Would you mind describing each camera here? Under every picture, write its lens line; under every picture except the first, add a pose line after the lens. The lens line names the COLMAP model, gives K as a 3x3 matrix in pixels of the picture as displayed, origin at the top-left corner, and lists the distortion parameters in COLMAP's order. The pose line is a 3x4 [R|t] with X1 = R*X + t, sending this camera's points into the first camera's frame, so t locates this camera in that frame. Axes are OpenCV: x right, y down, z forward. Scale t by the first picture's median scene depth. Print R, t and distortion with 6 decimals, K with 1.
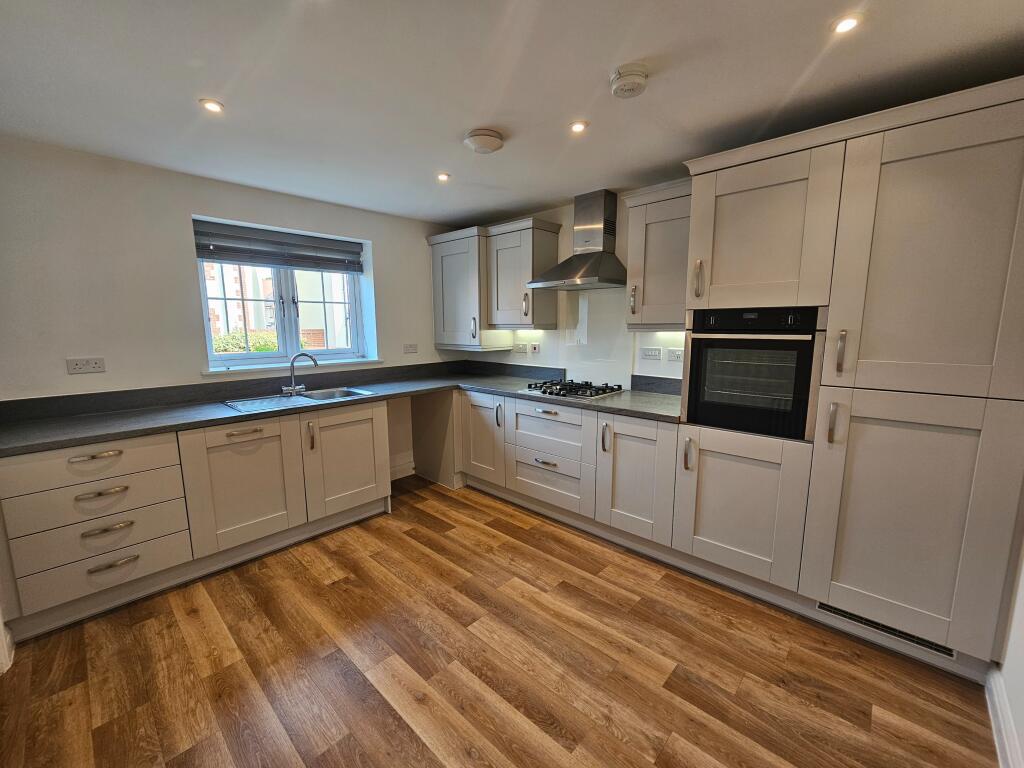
lens RADIAL K [[423.0, 0, 511.4], [0, 423.0, 391.8], [0, 0, 1]] dist [-0.002519, 0.000038]
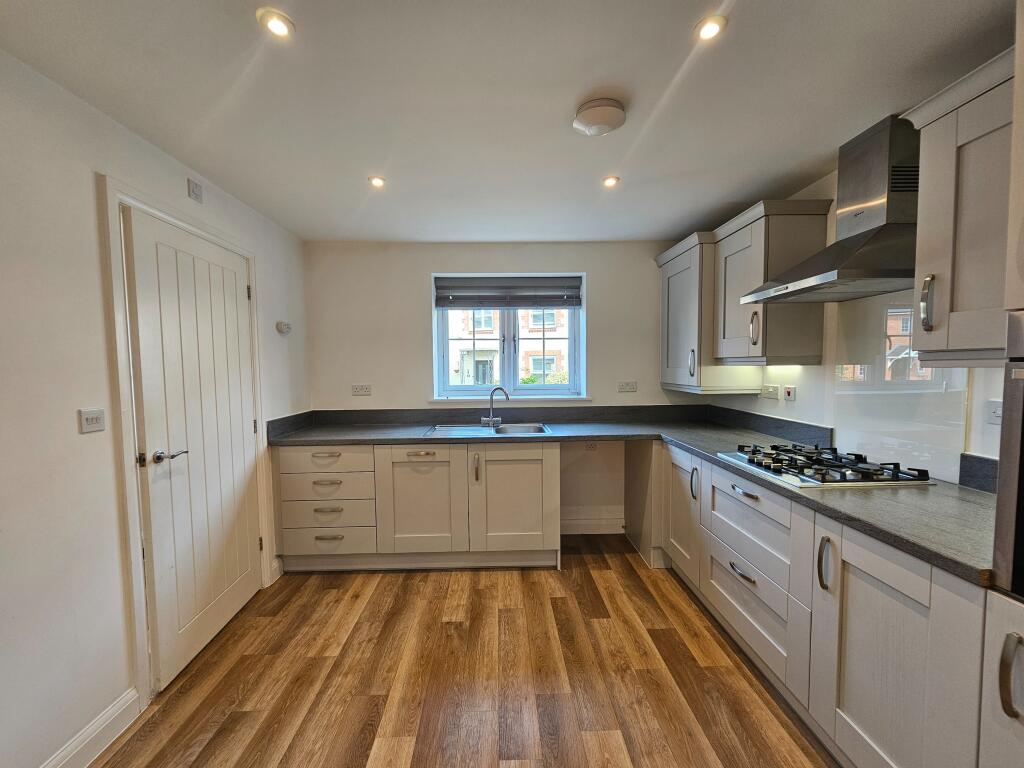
lens RADIAL K [[423.0, 0, 511.4], [0, 423.0, 391.8], [0, 0, 1]] dist [-0.002519, 0.000038]
pose [[0.703186, 0.042667, -0.709725, 0.270861], [-0.106746, 0.993219, -0.046053, -0.034586], [0.702947, 0.108144, 0.702972, 0.283388]]
